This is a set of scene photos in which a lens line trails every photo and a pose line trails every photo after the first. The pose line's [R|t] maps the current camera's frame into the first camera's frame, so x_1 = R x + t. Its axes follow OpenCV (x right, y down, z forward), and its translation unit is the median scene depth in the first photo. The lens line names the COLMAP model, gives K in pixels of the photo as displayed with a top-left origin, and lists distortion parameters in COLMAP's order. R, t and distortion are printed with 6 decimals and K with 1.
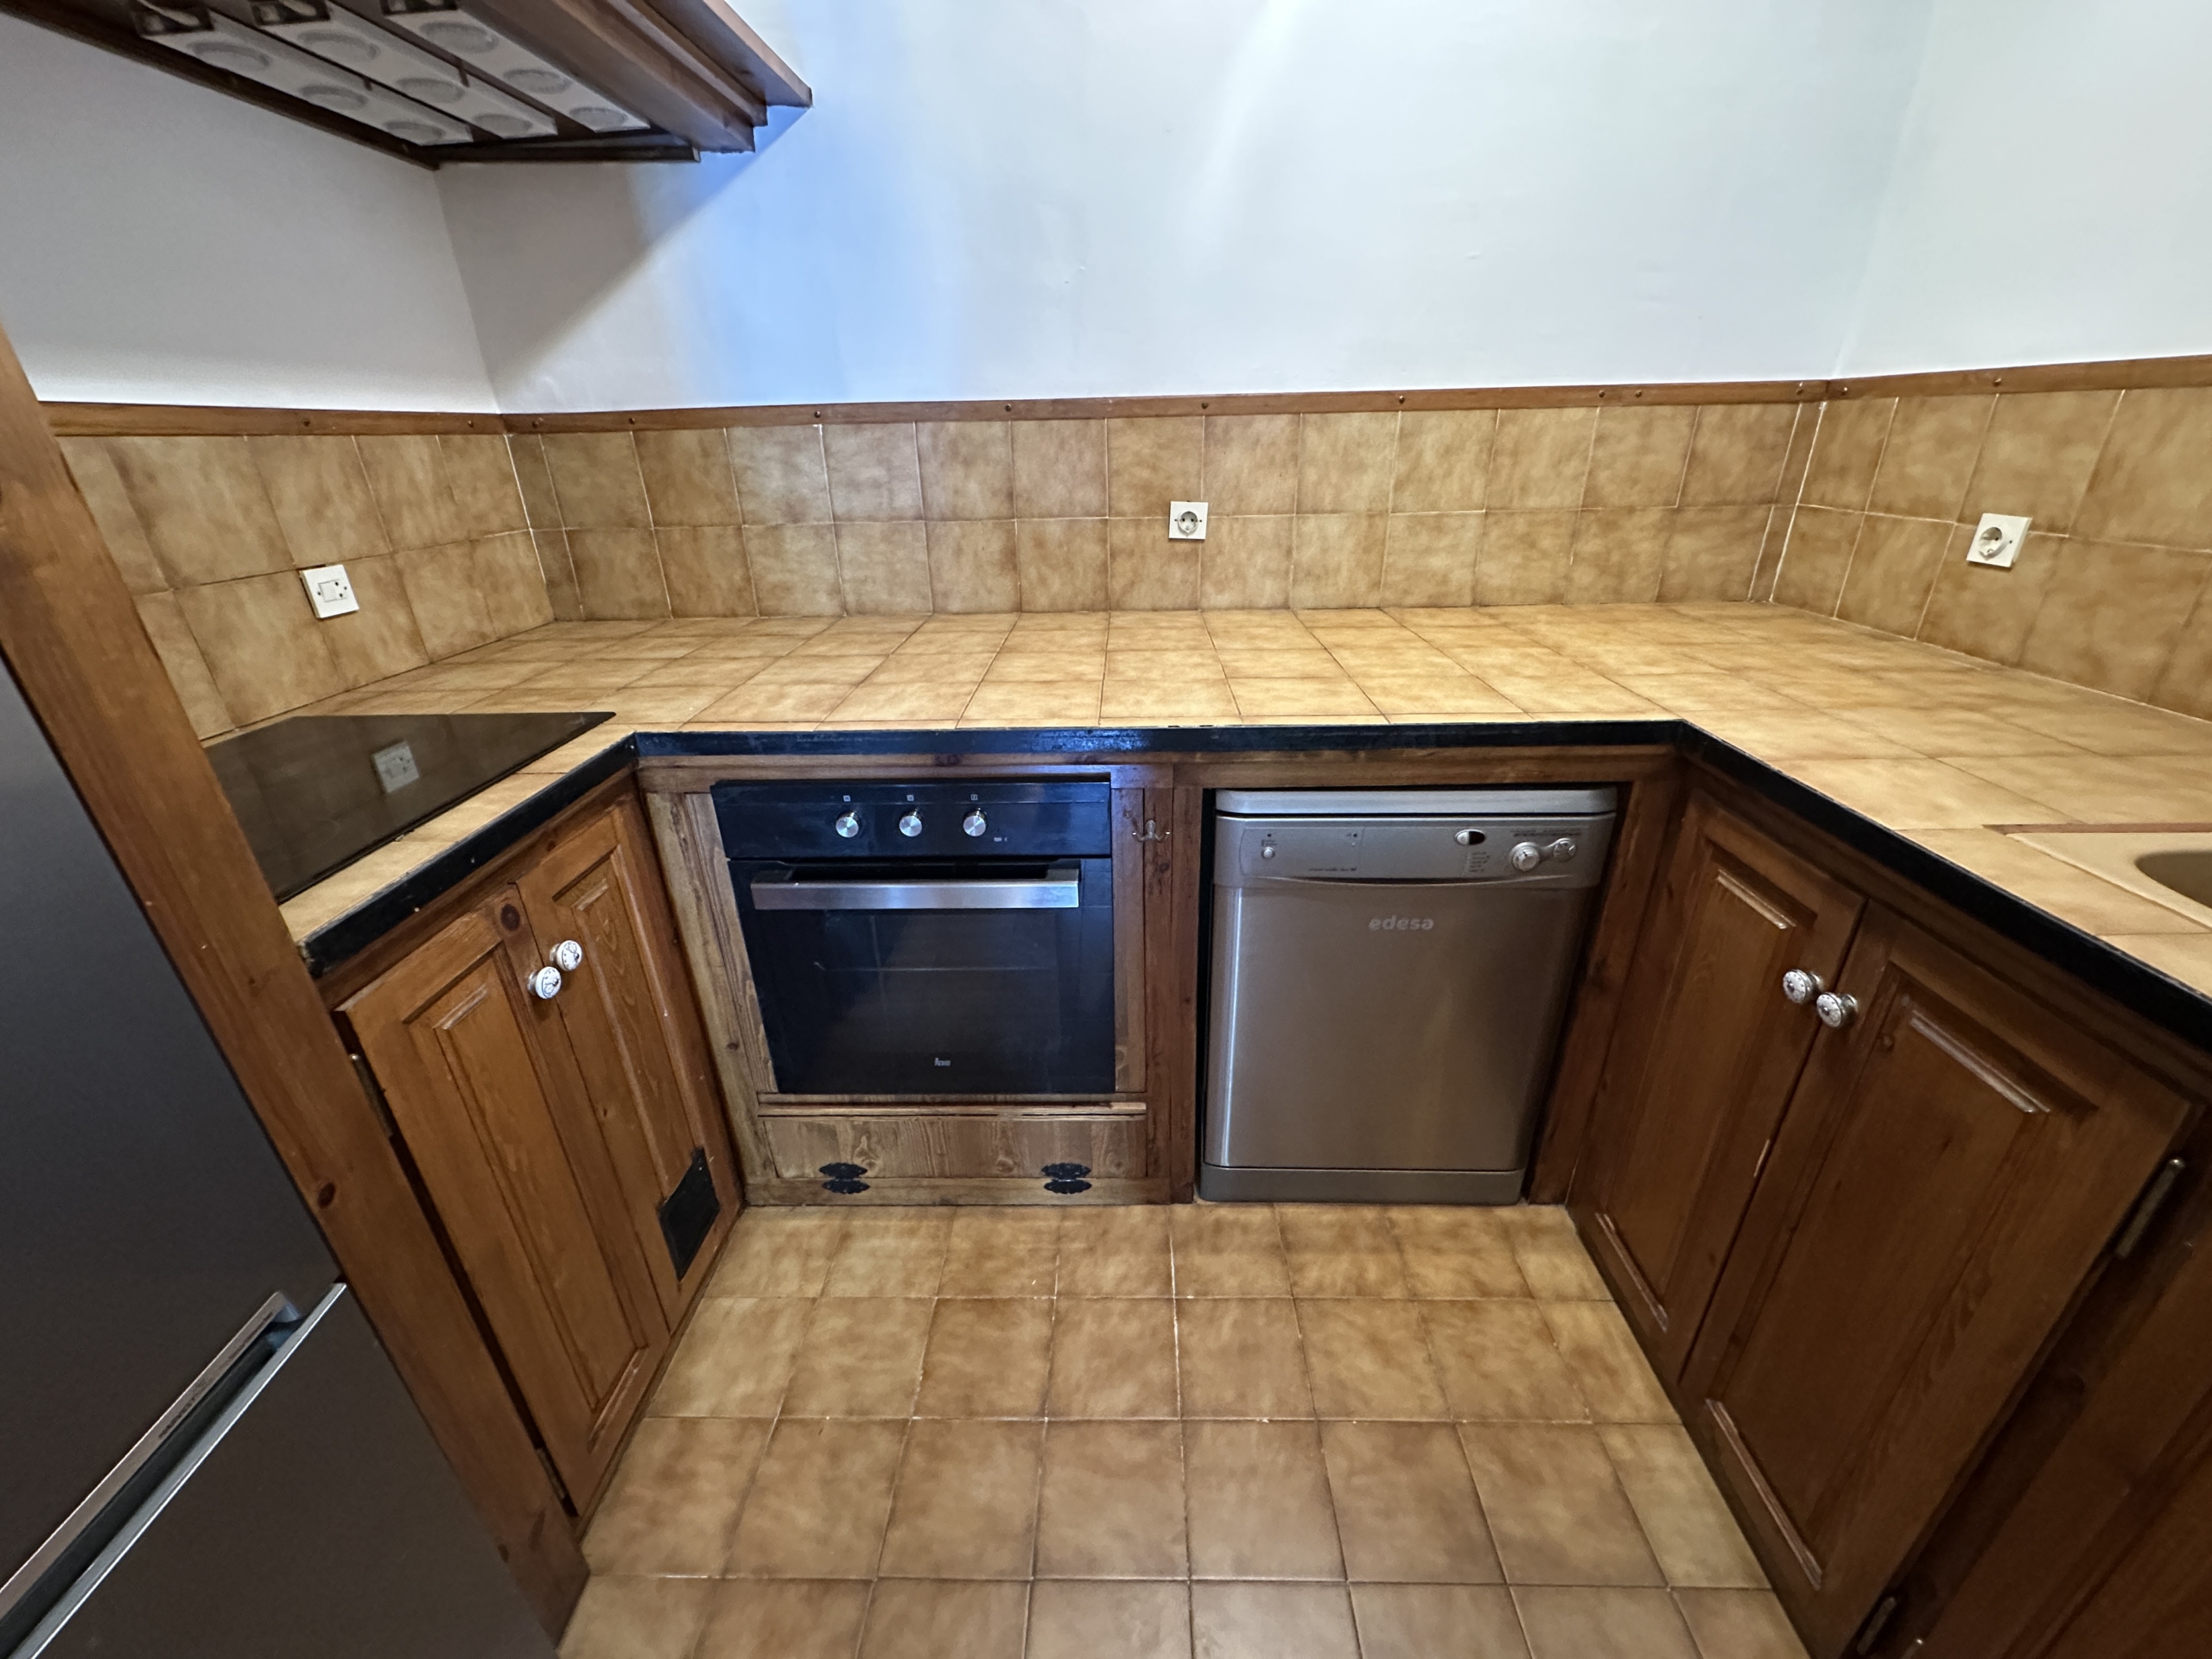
lens RADIAL K [[881.5, 0, 1103.7], [0, 881.5, 832.0], [0, 0, 1]] dist [-0.003681, 0.000285]
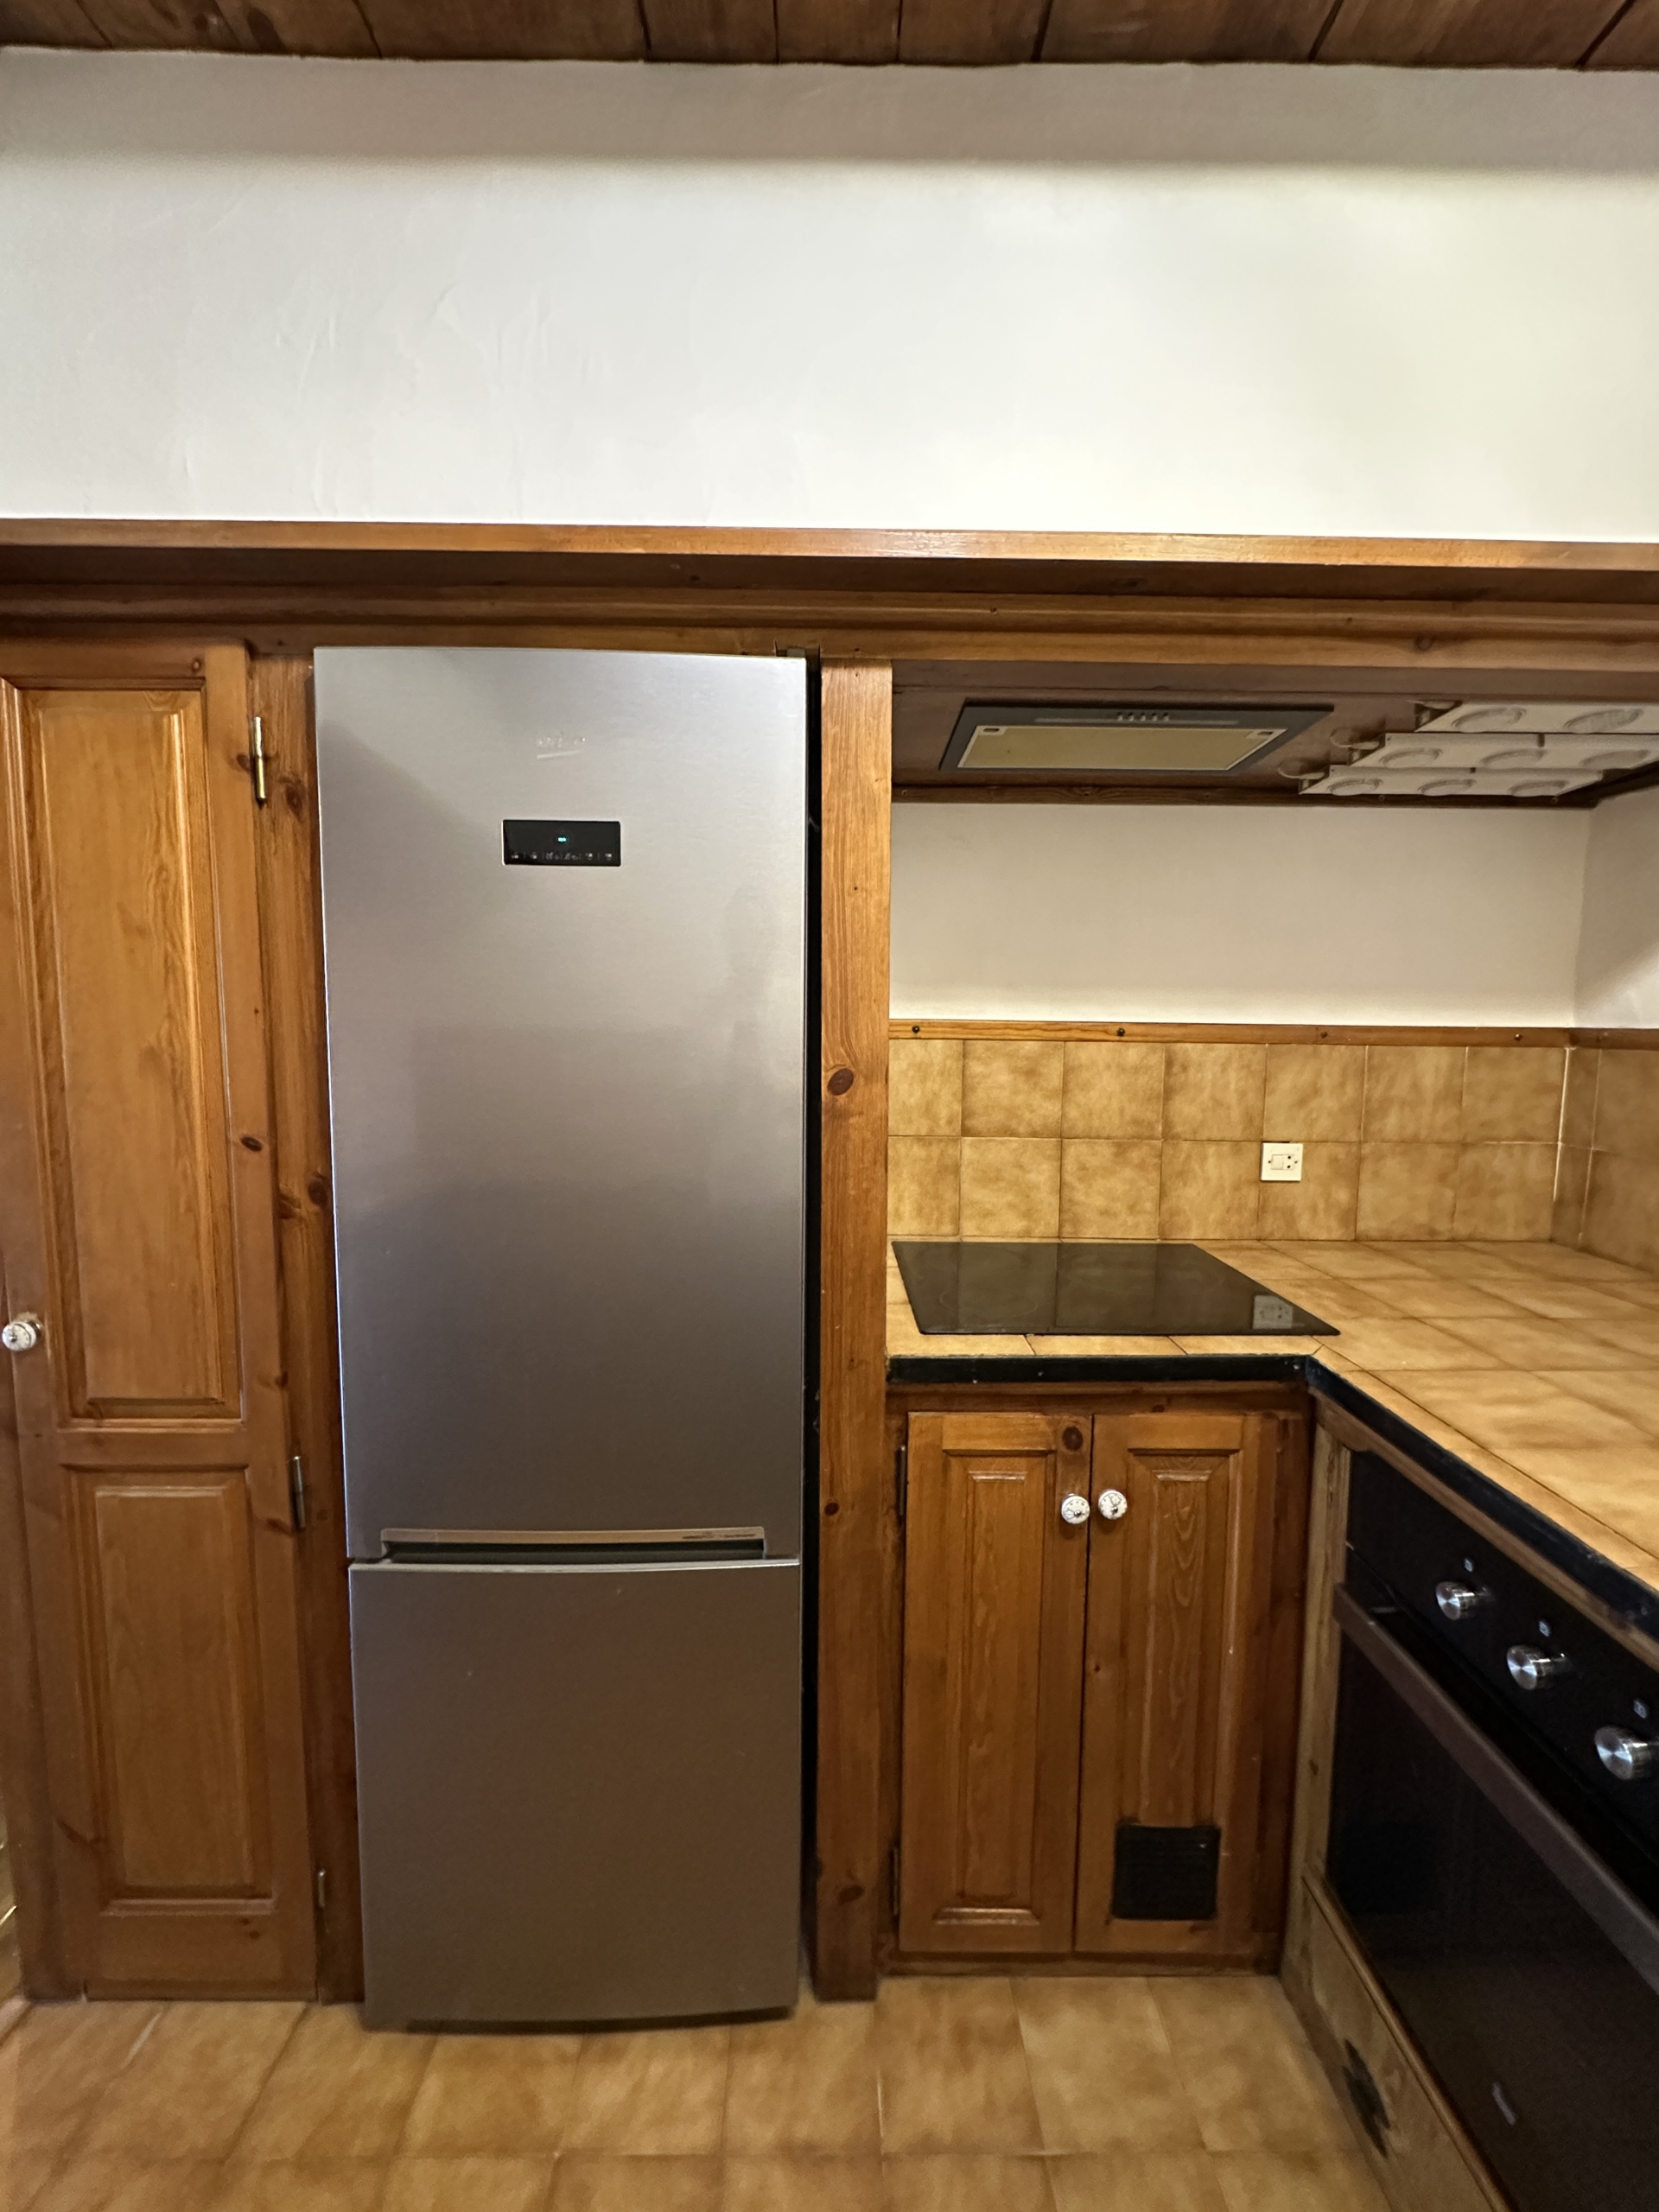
lens RADIAL K [[881.5, 0, 829.5], [0, 881.5, 1106.0], [0, 0, 1]] dist [-0.003681, 0.000285]
pose [[0.034395, 0.115096, -0.992759, 0.235057], [-0.424351, 0.901038, 0.089760, -0.149900], [0.904844, 0.418191, 0.079832, 0.244992]]
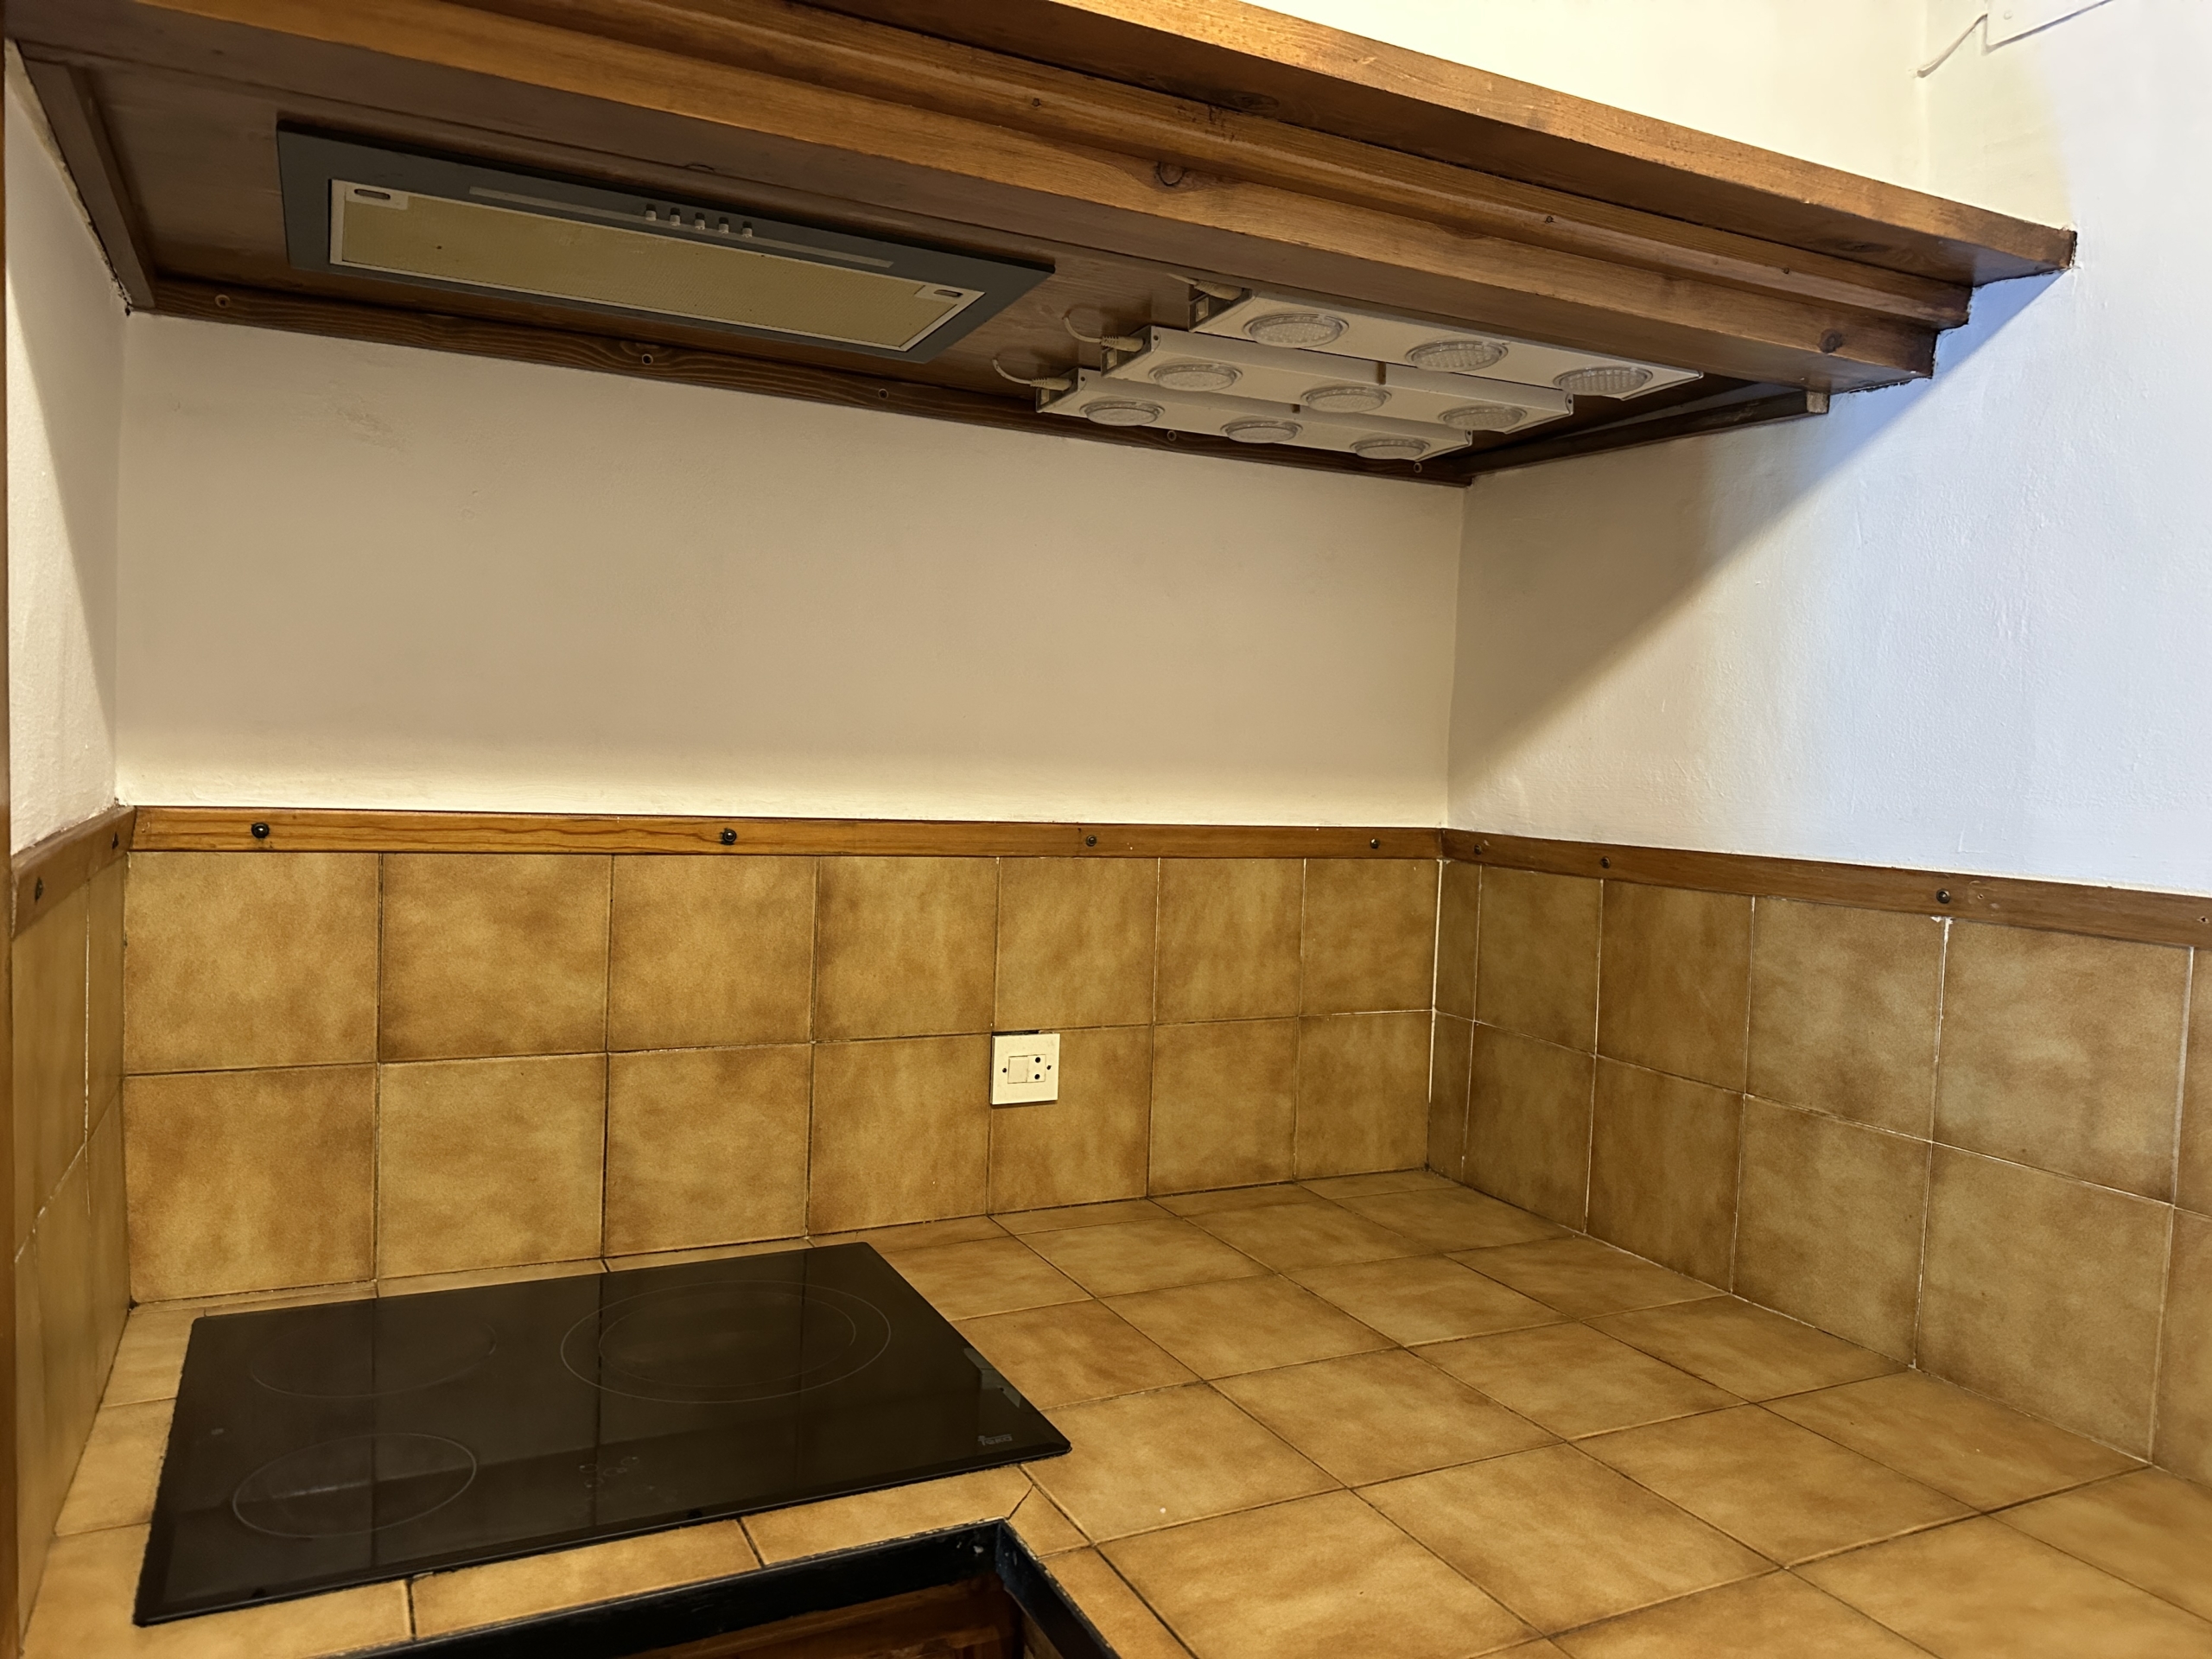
lens RADIAL K [[1544.8, 0, 1097.8], [0, 1544.8, 835.4], [0, 0, 1]] dist [0.091875, -0.147075]
pose [[0.461155, 0.087903, -0.882955, 0.137313], [-0.410349, 0.903406, -0.124381, -0.247830], [0.786733, 0.419679, 0.452681, 0.346402]]
